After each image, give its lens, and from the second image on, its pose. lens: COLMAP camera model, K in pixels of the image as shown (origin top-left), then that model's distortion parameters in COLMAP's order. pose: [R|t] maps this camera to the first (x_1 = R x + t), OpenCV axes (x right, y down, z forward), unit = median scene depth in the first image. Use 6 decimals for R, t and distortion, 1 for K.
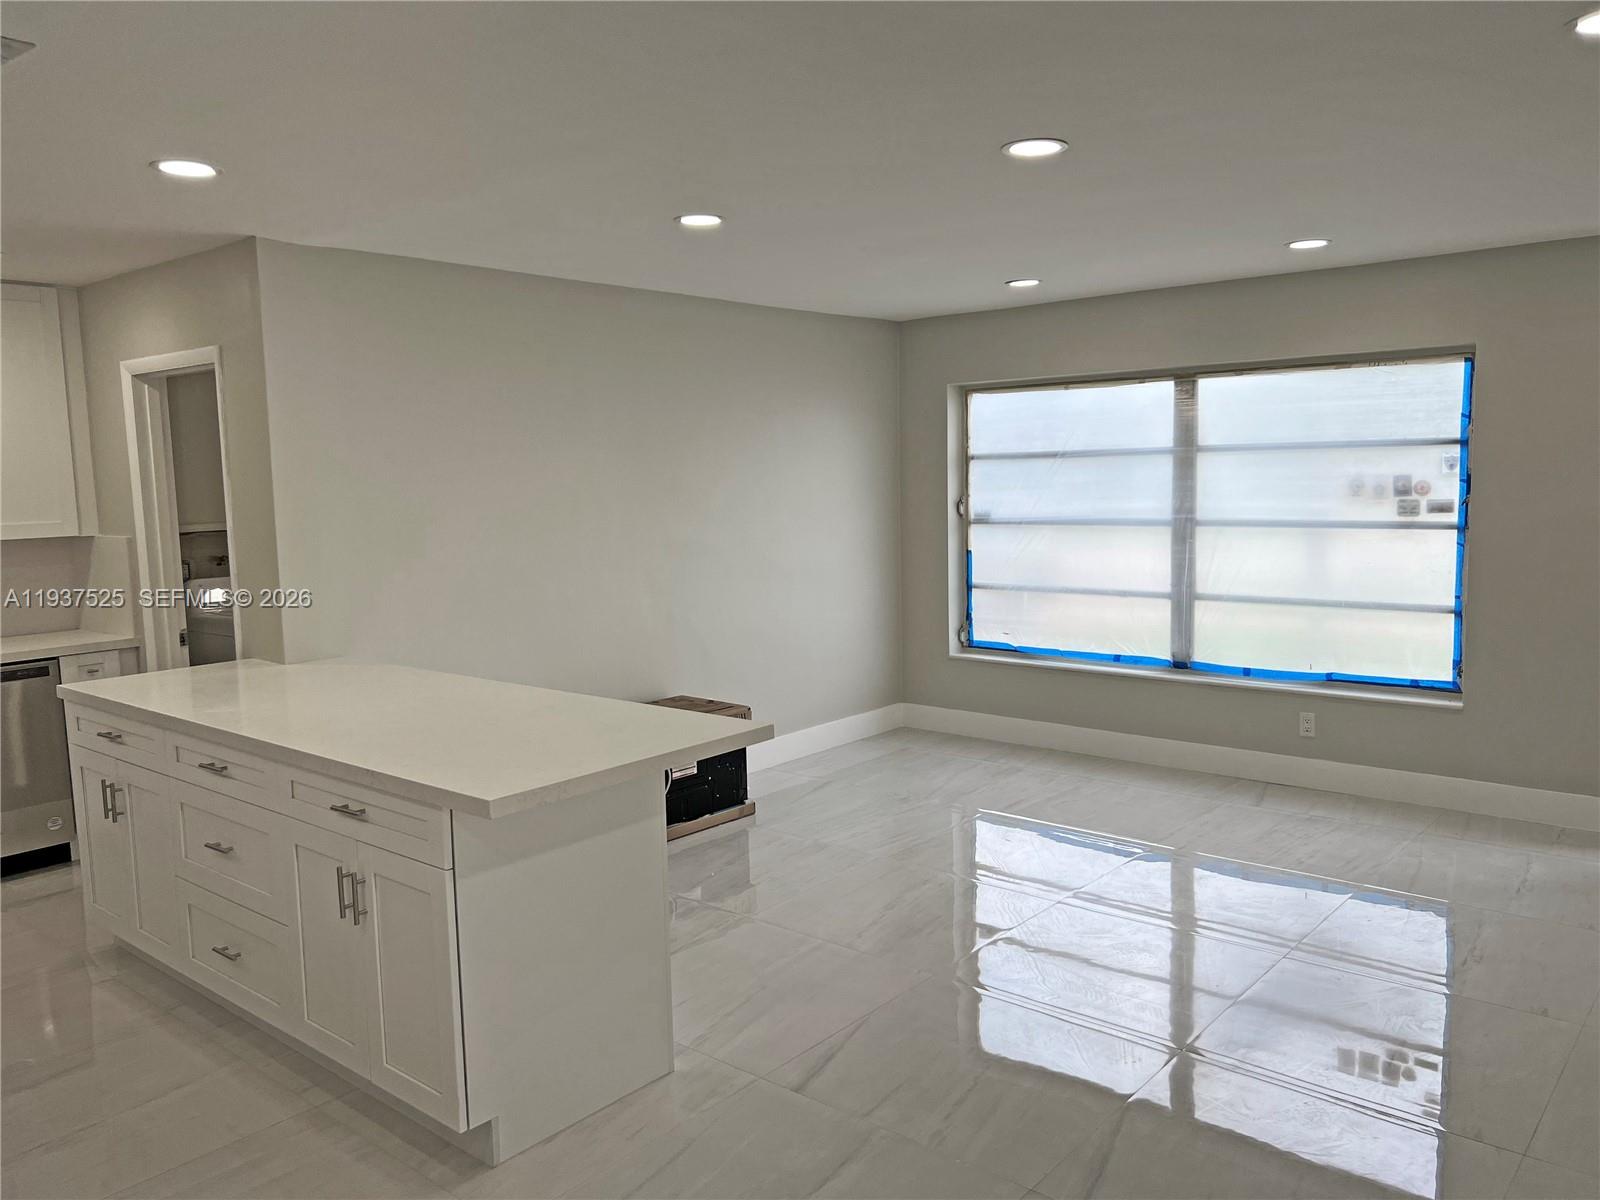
lens RADIAL K [[1217.0, 0, 813.8], [0, 1217.0, 595.2], [0, 0, 1]] dist [0.020119, -0.020283]
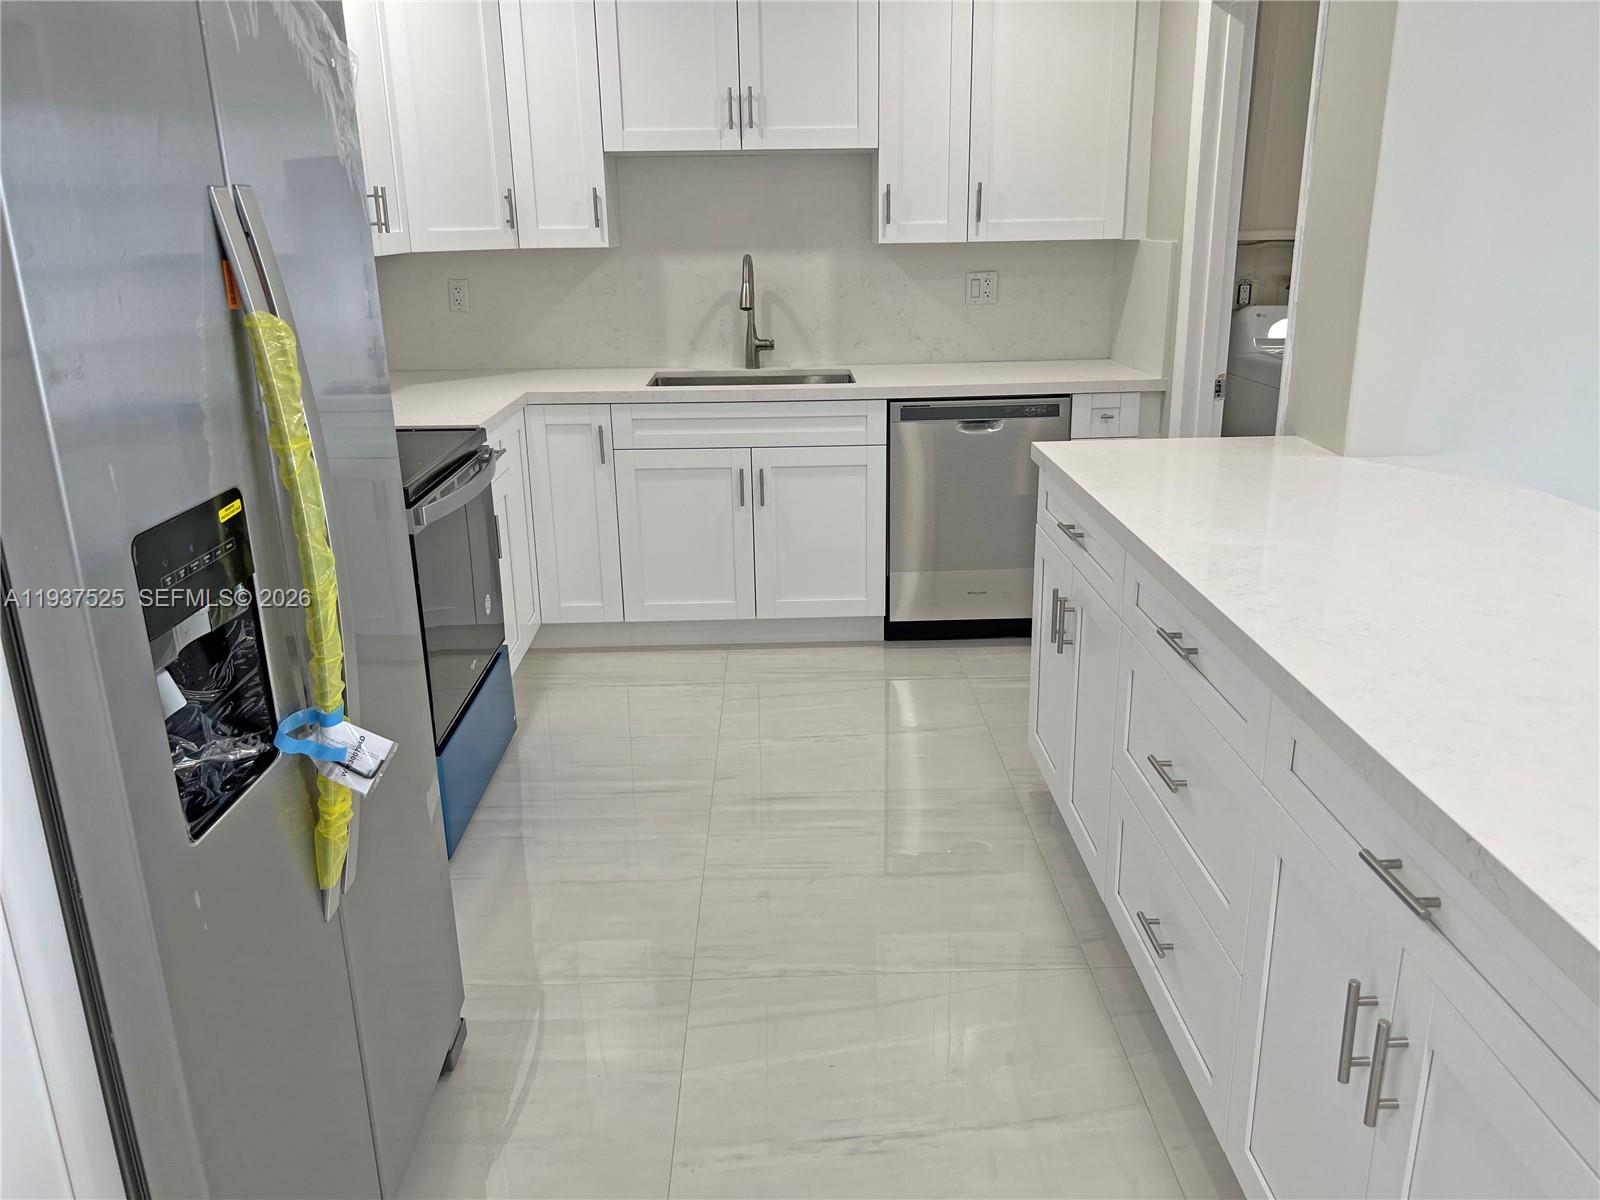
lens RADIAL K [[1217.0, 0, 812.3], [0, 1217.0, 590.1], [0, 0, 1]] dist [0.020119, -0.020283]
pose [[0.668918, 0.235775, -0.704953, -0.140268], [-0.083101, 0.966138, 0.244276, -0.006201], [0.738677, -0.104818, 0.665860, 0.332524]]
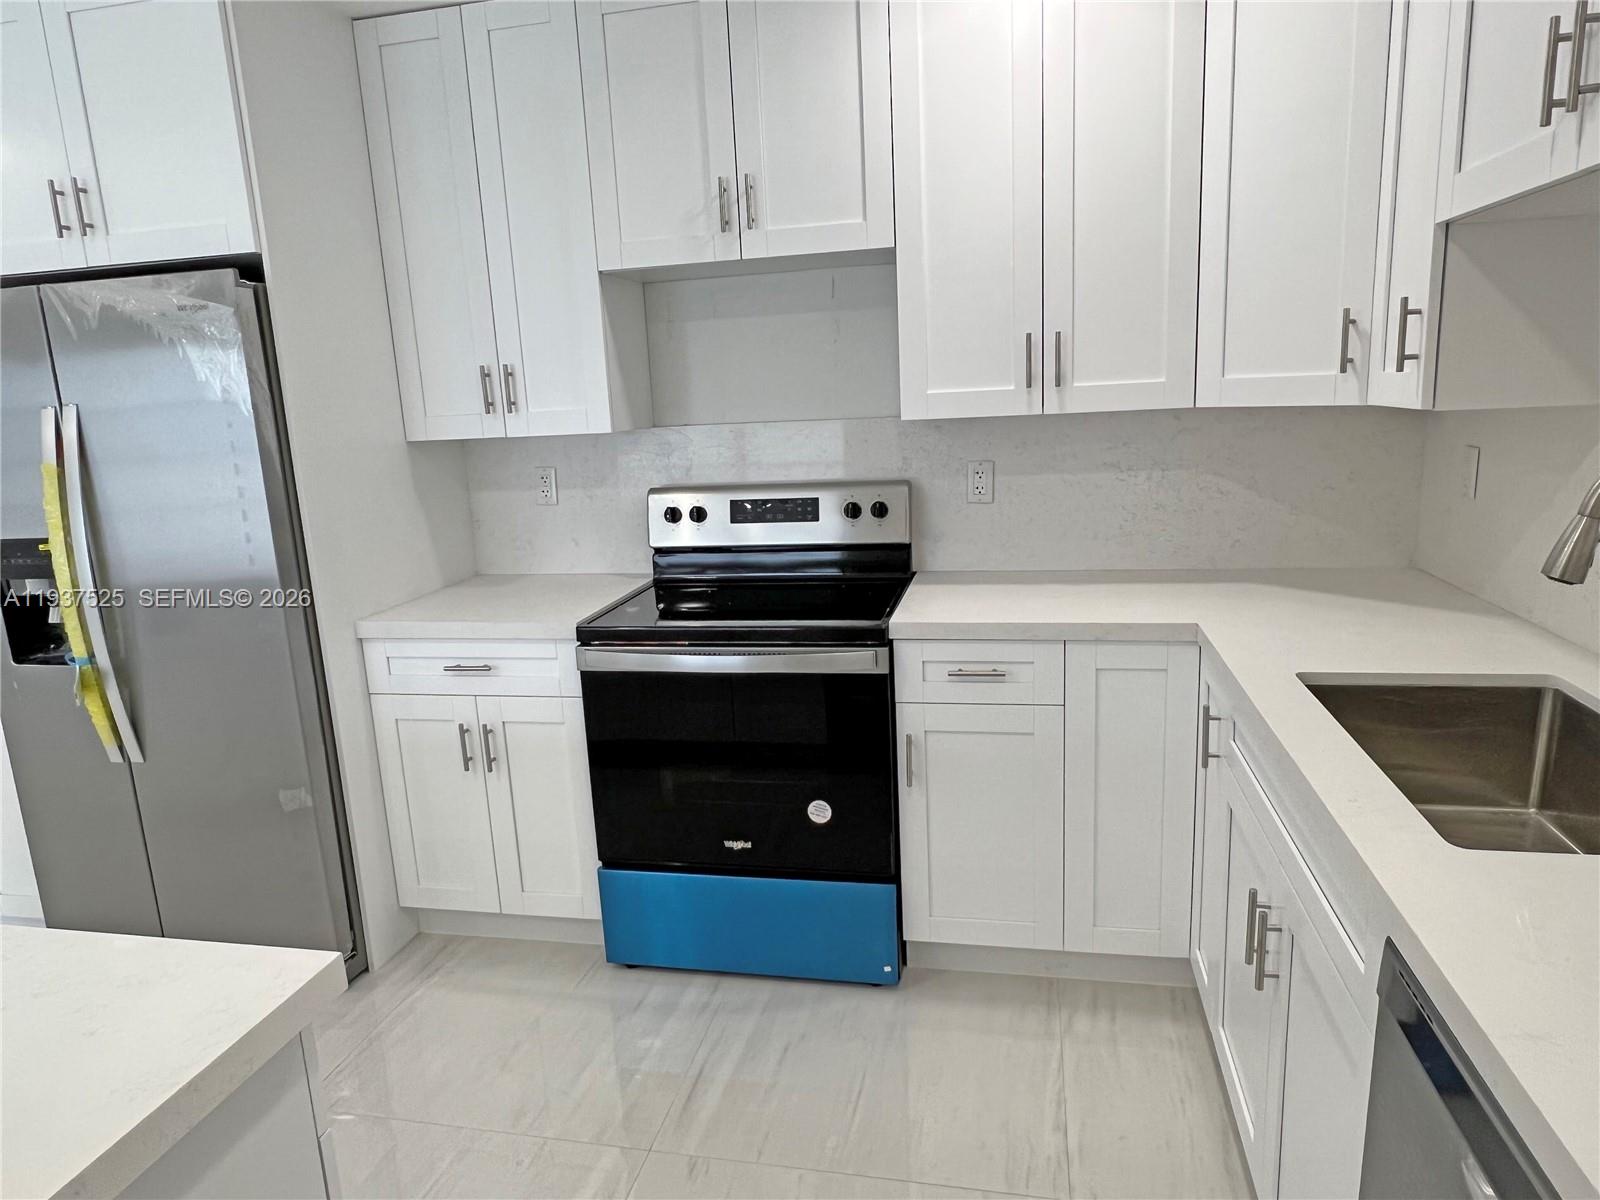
lens RADIAL K [[1025.7, 0, 801.5], [0, 1025.7, 607.6], [0, 0, 1]] dist [0.001082, -0.007930]
pose [[-0.883343, 0.165634, -0.438487, -0.511028], [0.023424, 0.949914, 0.311633, -0.066482], [0.468142, 0.265008, -0.842979, 1.013179]]
